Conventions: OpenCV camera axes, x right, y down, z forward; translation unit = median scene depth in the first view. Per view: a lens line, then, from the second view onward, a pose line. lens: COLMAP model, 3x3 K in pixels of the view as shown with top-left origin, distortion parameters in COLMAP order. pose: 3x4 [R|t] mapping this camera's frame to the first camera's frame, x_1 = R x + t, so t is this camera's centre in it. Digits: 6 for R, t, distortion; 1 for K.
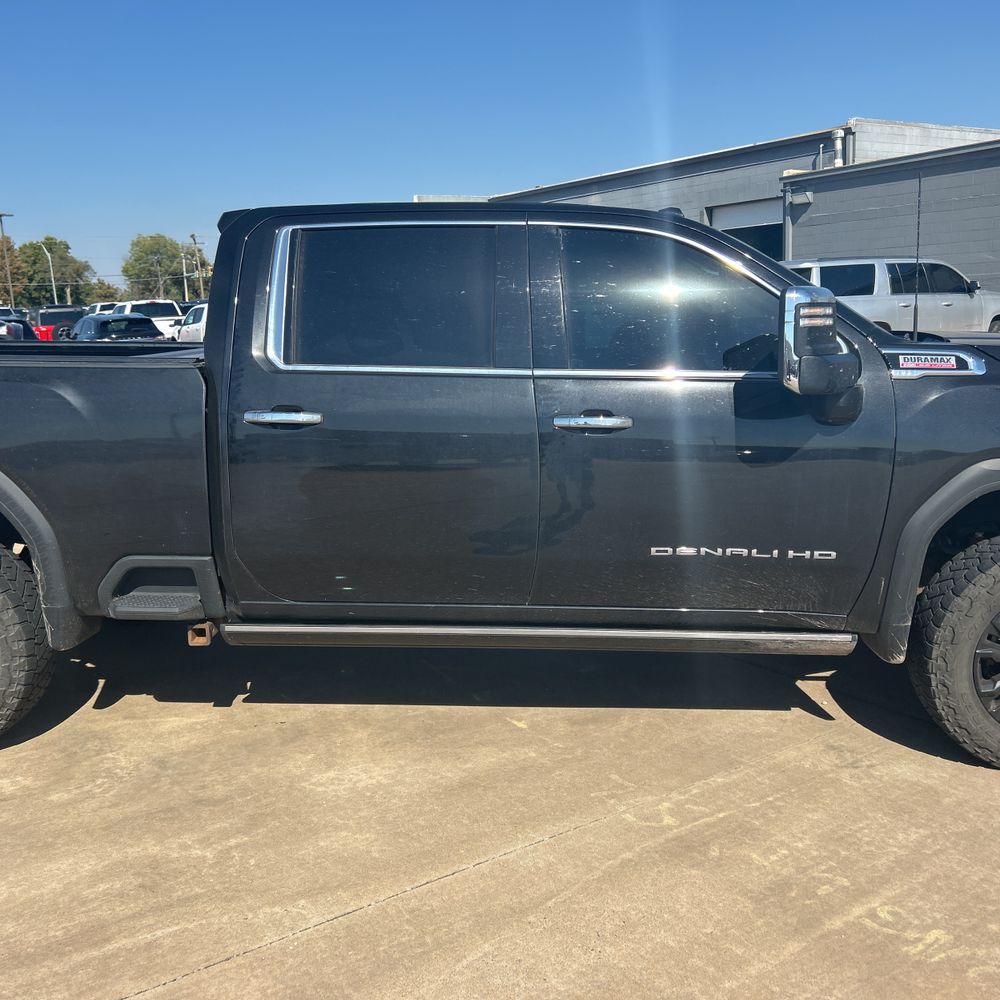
lens RADIAL K [[1020.3, 0, 508.5], [0, 1020.3, 501.3], [0, 0, 1]] dist [0.021053, 0.000000]
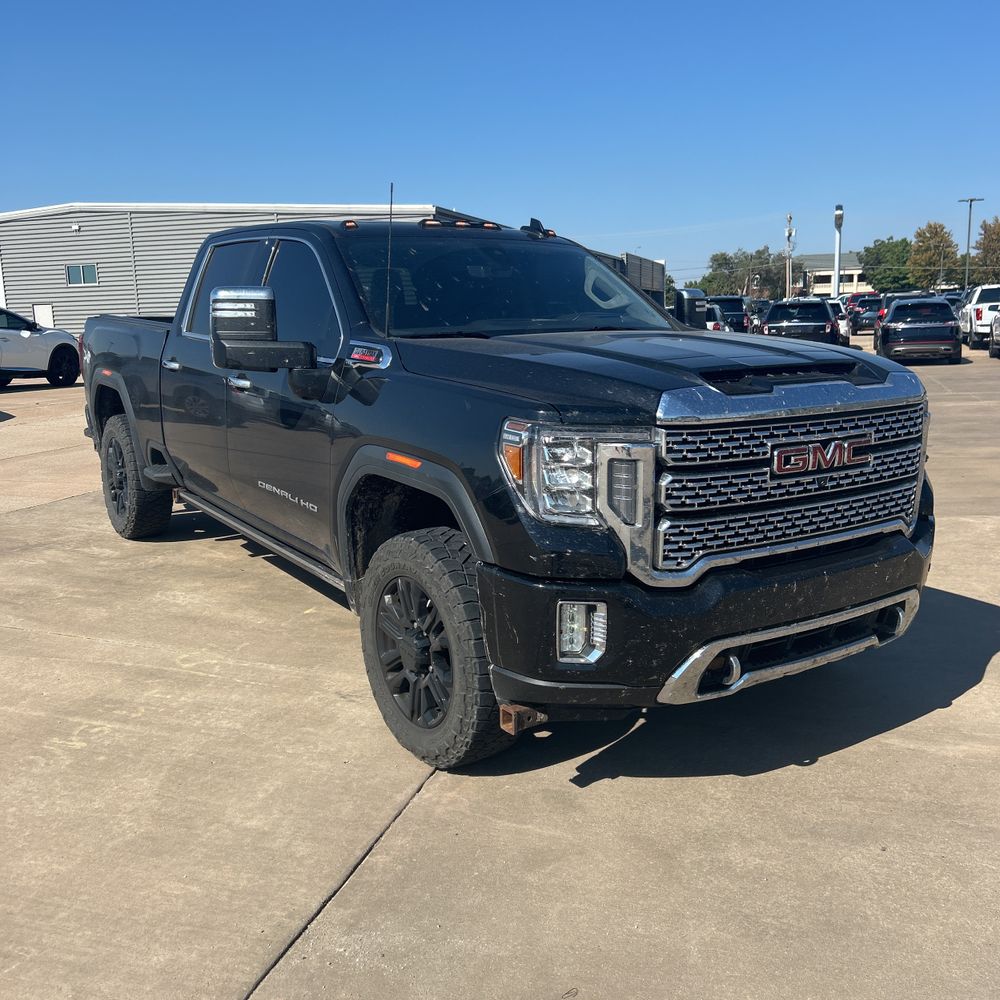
lens RADIAL K [[1020.3, 0, 494.5], [0, 1020.3, 502.3], [0, 0, 1]] dist [0.021053, 0.000000]
pose [[0.590494, 0.171456, -0.788619, 1.335141], [-0.157280, 0.982884, 0.095925, -0.099914], [0.791568, 0.067391, 0.607354, 0.416910]]
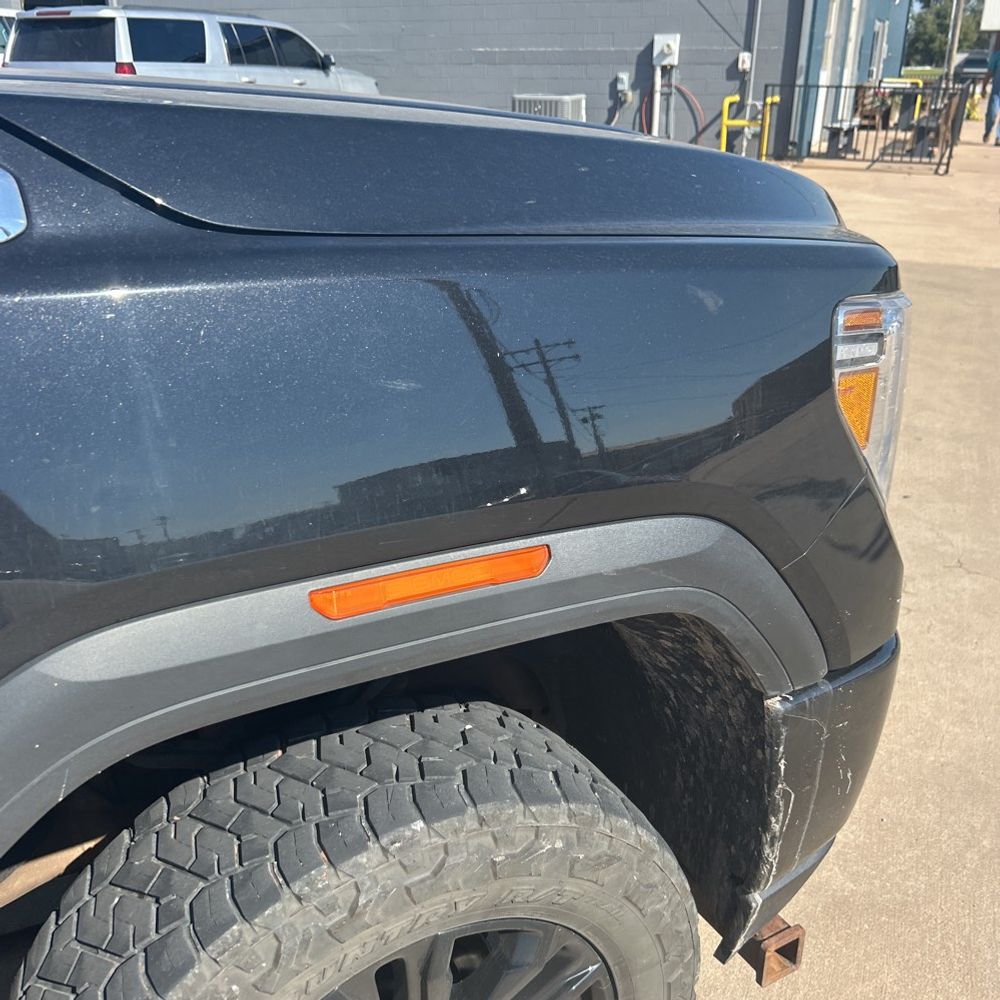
lens RADIAL K [[1020.3, 0, 509.1], [0, 1020.3, 499.6], [0, 0, 1]] dist [0.021053, 0.000000]
pose [[0.846734, -0.167922, 0.504821, 0.410774], [0.068682, 0.975443, 0.209269, -0.103226], [-0.527565, -0.142523, 0.837474, 0.714076]]
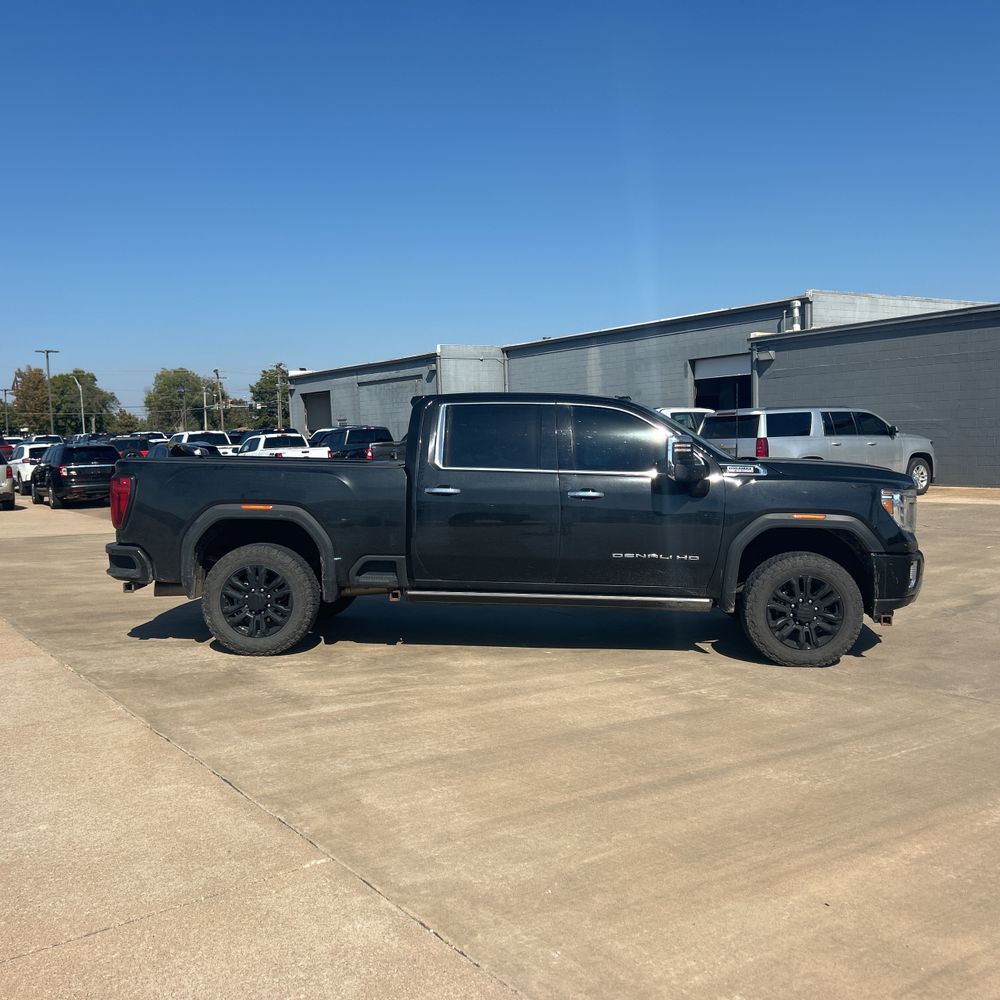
lens RADIAL K [[1020.3, 0, 491.9], [0, 1020.3, 516.8], [0, 0, 1]] dist [0.021053, 0.000000]
pose [[0.999733, 0.015015, -0.017555, -0.073682], [-0.016903, 0.993468, -0.112855, 0.206288], [0.015746, 0.113122, 0.993456, -1.091515]]
